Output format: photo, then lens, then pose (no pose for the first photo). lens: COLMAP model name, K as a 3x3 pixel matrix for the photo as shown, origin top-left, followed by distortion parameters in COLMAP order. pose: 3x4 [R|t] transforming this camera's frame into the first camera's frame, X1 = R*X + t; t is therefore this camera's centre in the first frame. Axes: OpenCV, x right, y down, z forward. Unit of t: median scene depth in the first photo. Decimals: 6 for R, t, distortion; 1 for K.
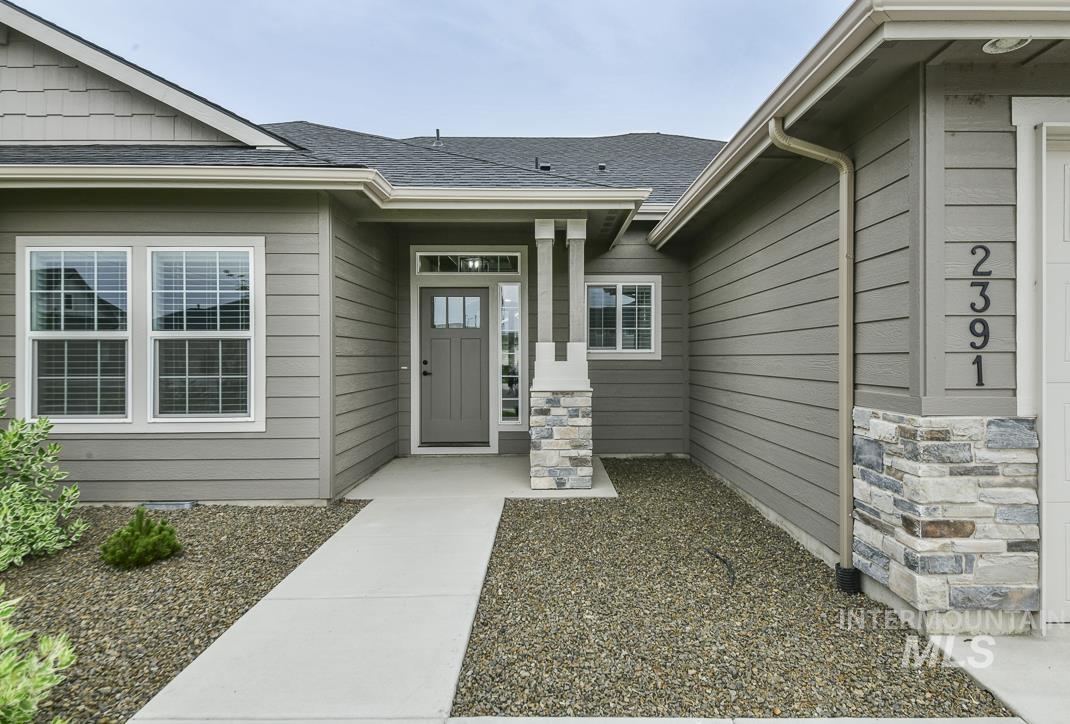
lens RADIAL K [[619.3, 0, 558.7], [0, 619.3, 354.1], [0, 0, 1]] dist [0.055706, -0.042320]
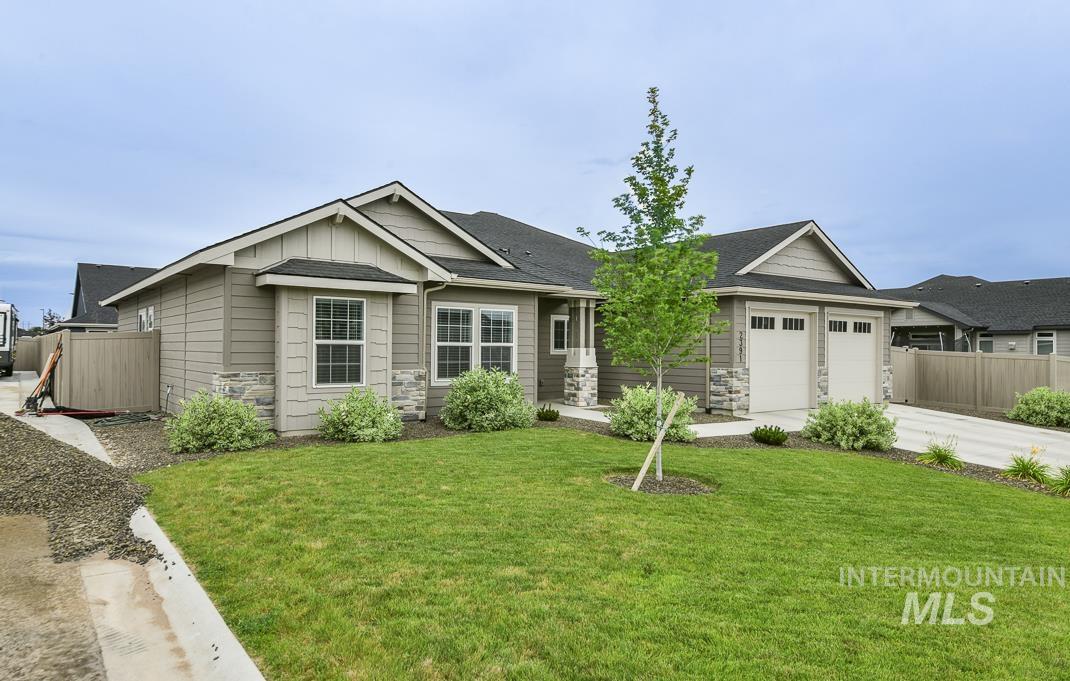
lens RADIAL K [[688.2, 0, 535.0], [0, 688.2, 340.5], [0, 0, 1]] dist [0.001578, 0.000240]
pose [[0.804557, 0.015223, 0.593680, -2.362684], [-0.011837, 0.999884, -0.009598, -0.026347], [-0.593757, 0.000695, 0.804644, -1.450088]]
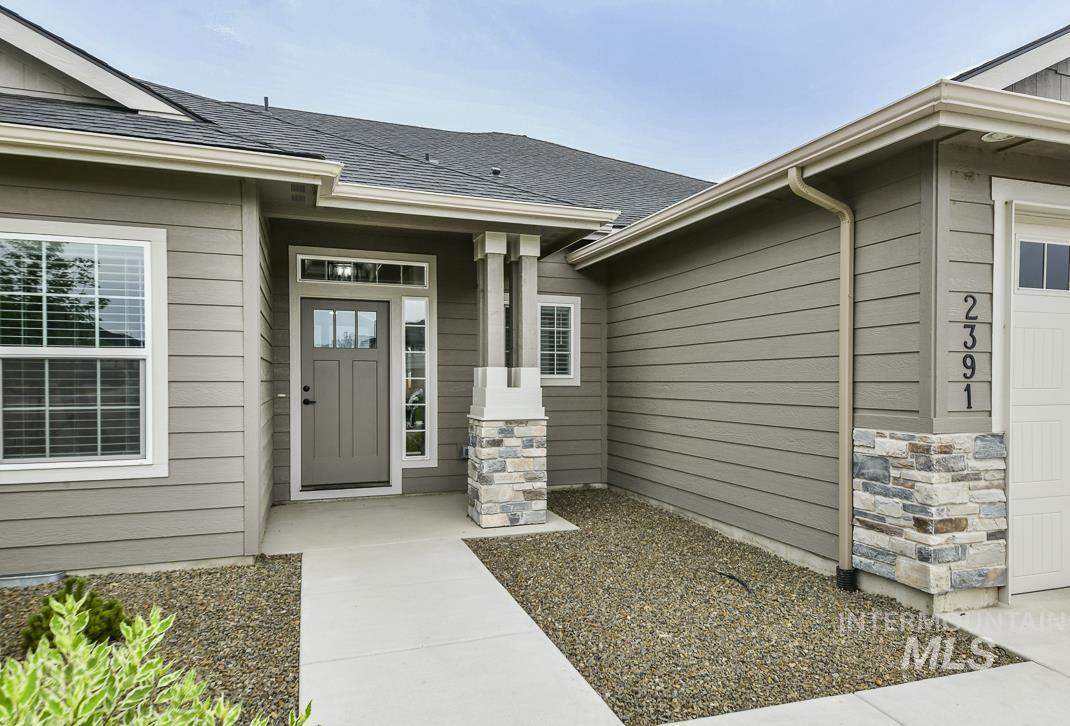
lens RADIAL K [[718.6, 0, 578.5], [0, 718.6, 385.6], [0, 0, 1]] dist [0.041351, -0.004698]
pose [[0.938169, 0.001455, 0.346176, -0.357473], [-0.005047, 0.999942, 0.009476, -0.002888], [-0.346142, -0.010637, 0.938122, -0.049104]]
